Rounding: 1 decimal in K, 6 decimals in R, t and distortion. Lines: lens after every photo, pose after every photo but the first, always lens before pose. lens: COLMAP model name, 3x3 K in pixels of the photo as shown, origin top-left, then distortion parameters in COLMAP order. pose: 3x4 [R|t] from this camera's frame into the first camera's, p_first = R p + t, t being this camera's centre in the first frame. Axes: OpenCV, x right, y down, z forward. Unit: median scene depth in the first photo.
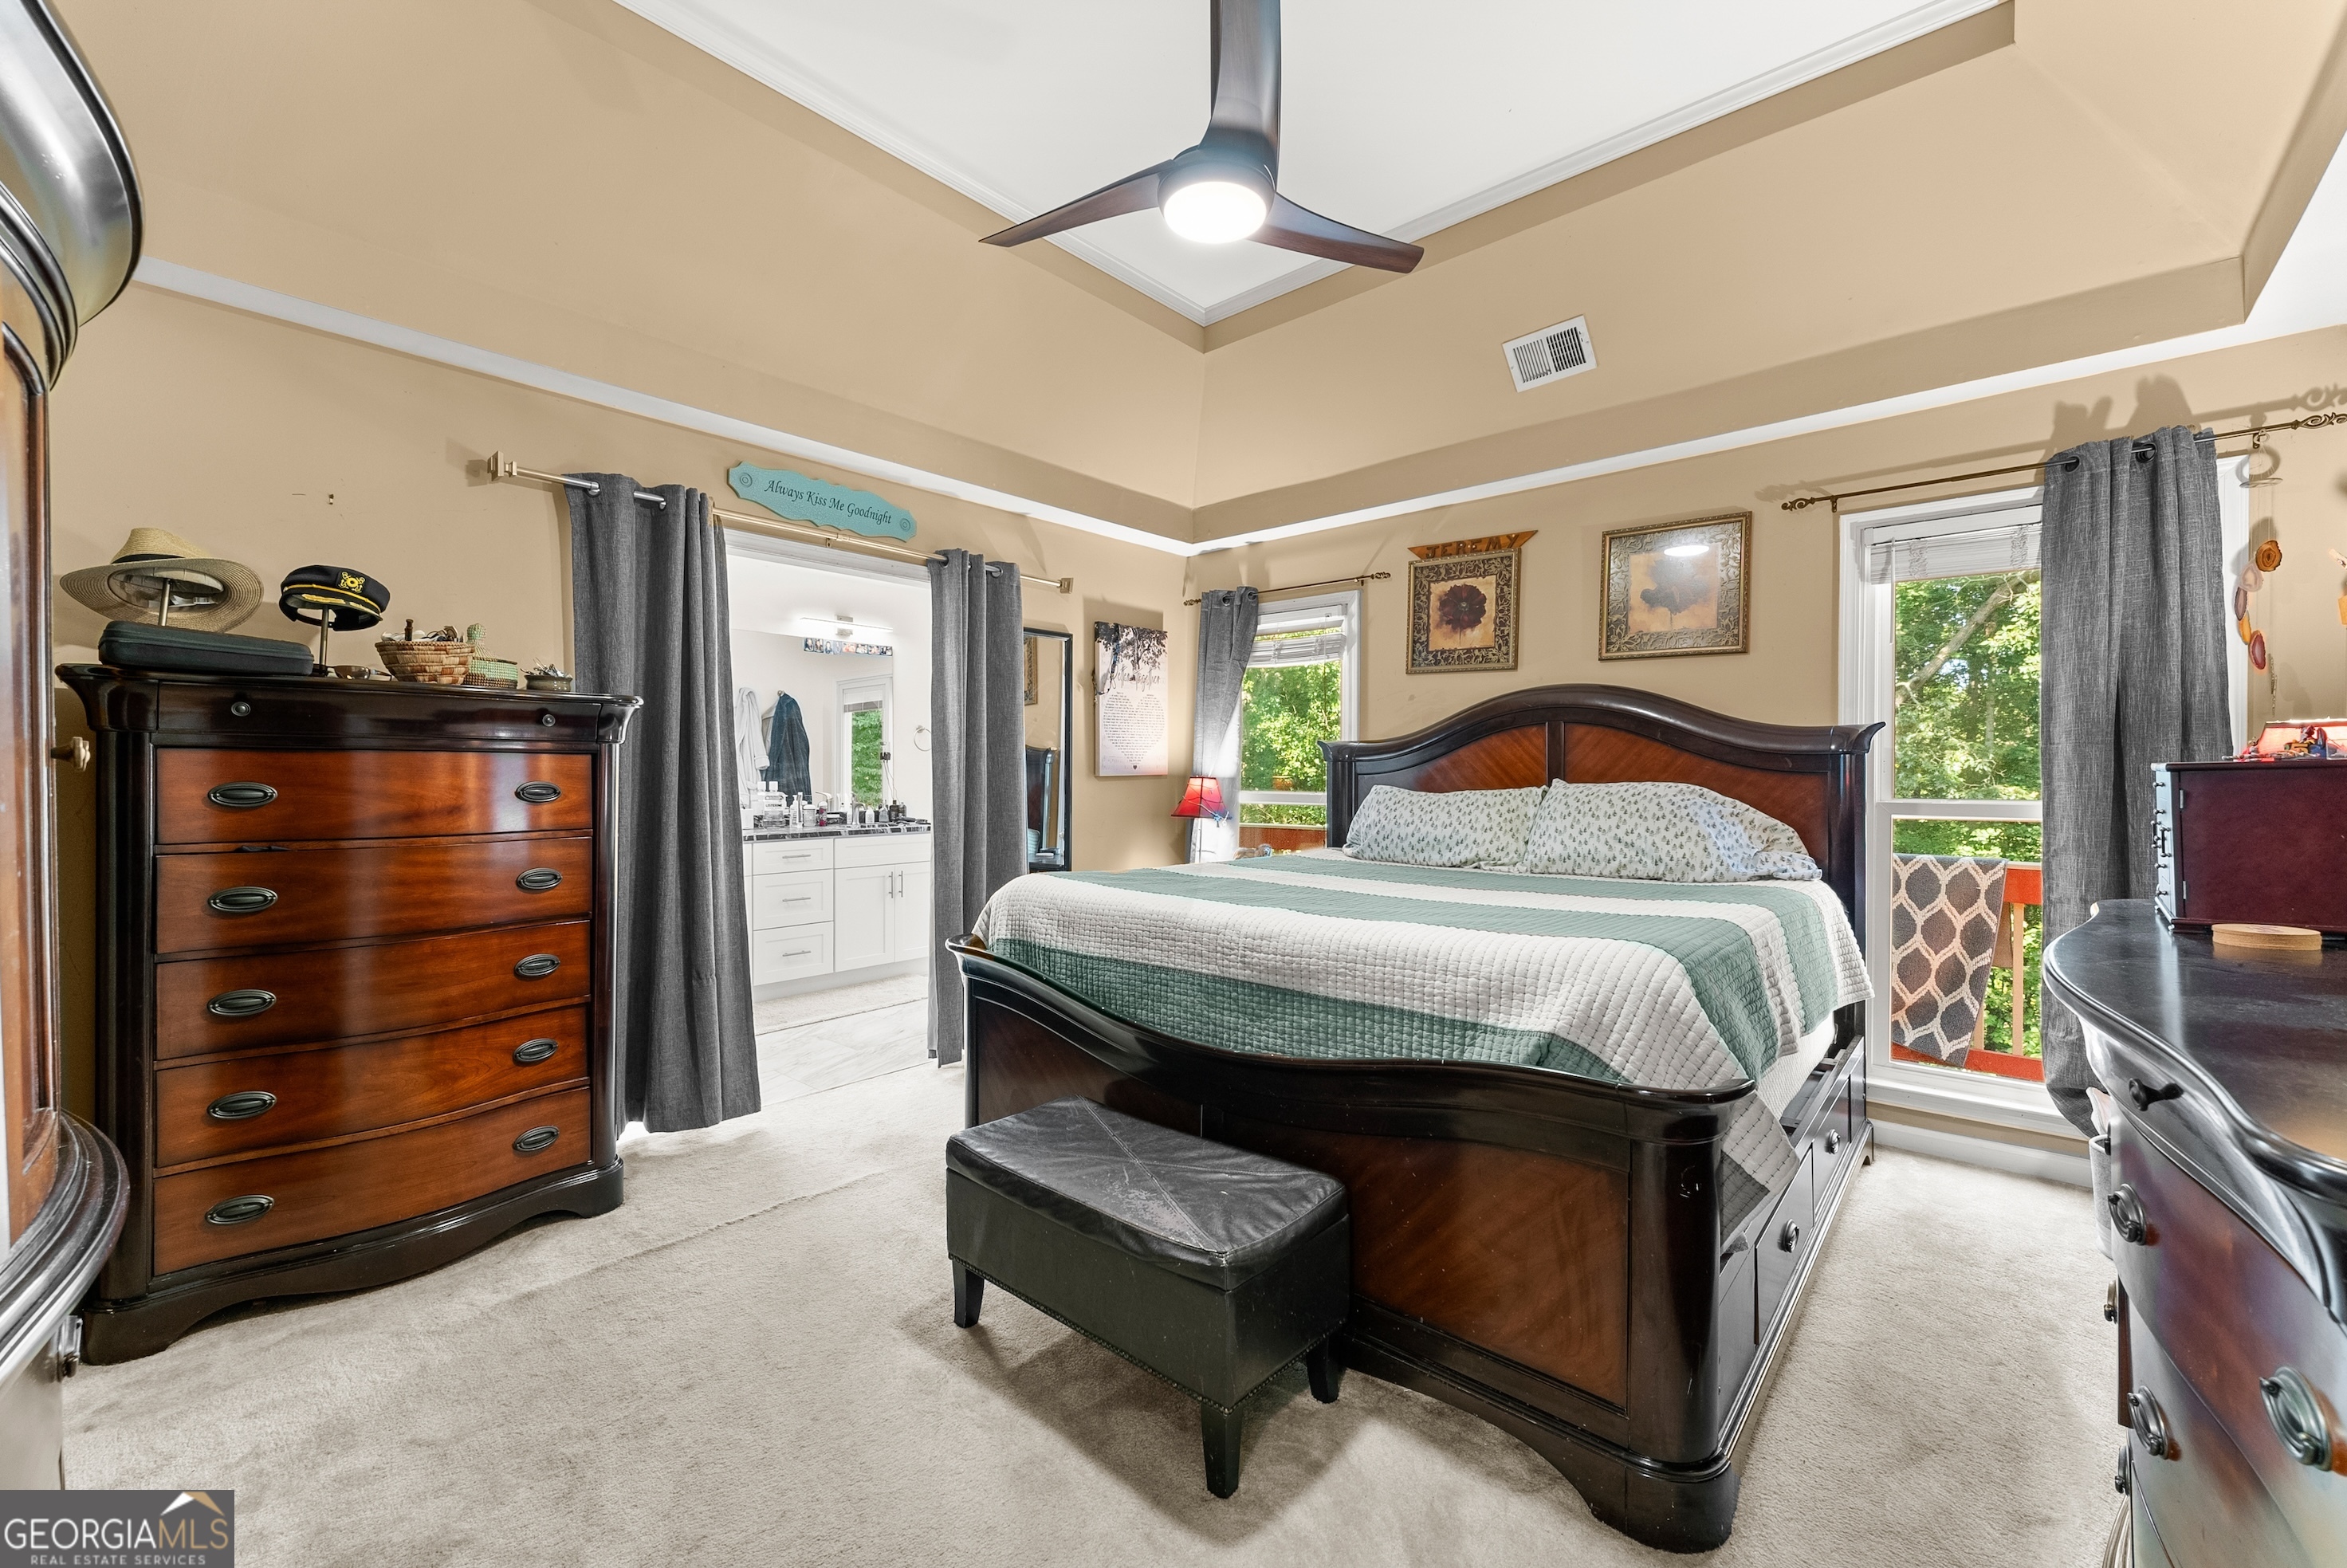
lens RADIAL K [[943.2, 0, 1188.1], [0, 943.2, 786.5], [0, 0, 1]] dist [-0.000246, -0.000131]
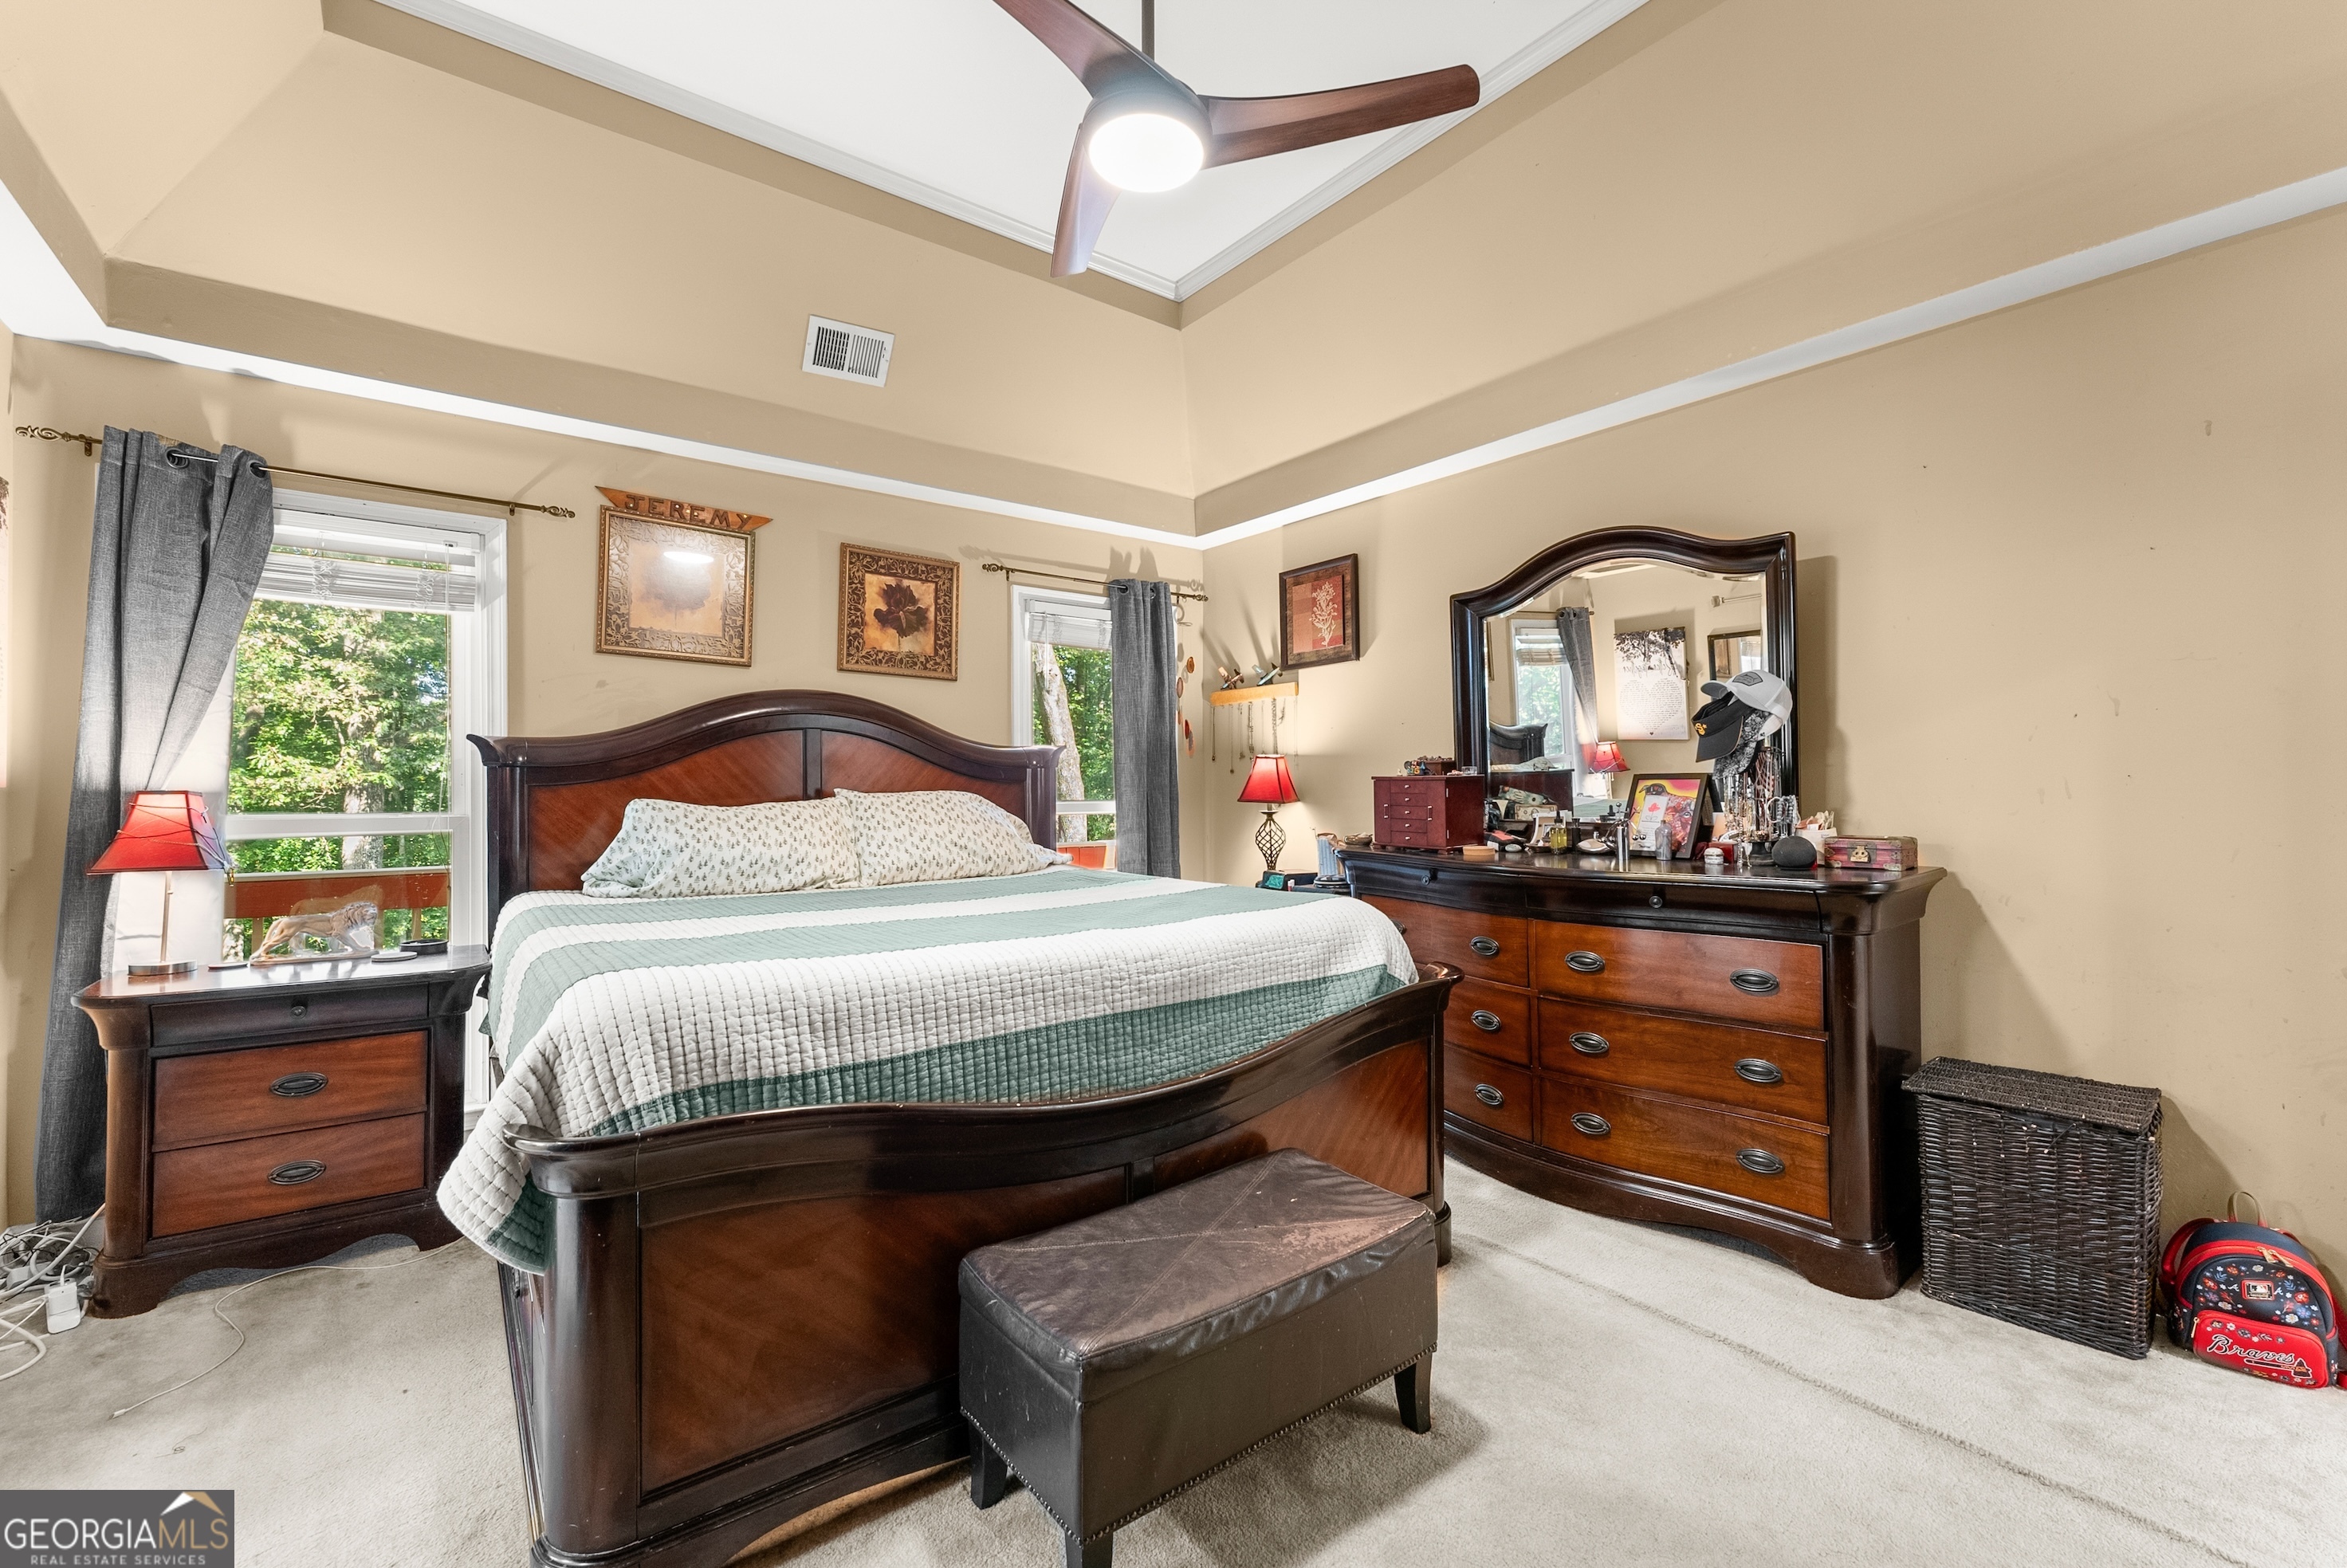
lens RADIAL K [[943.2, 0, 1188.1], [0, 943.2, 786.5], [0, 0, 1]] dist [-0.000246, -0.000131]
pose [[0.211413, -0.004278, 0.977387, -0.504560], [0.016176, 0.999869, 0.000878, -0.005542], [-0.977263, 0.015624, 0.211454, 0.467486]]
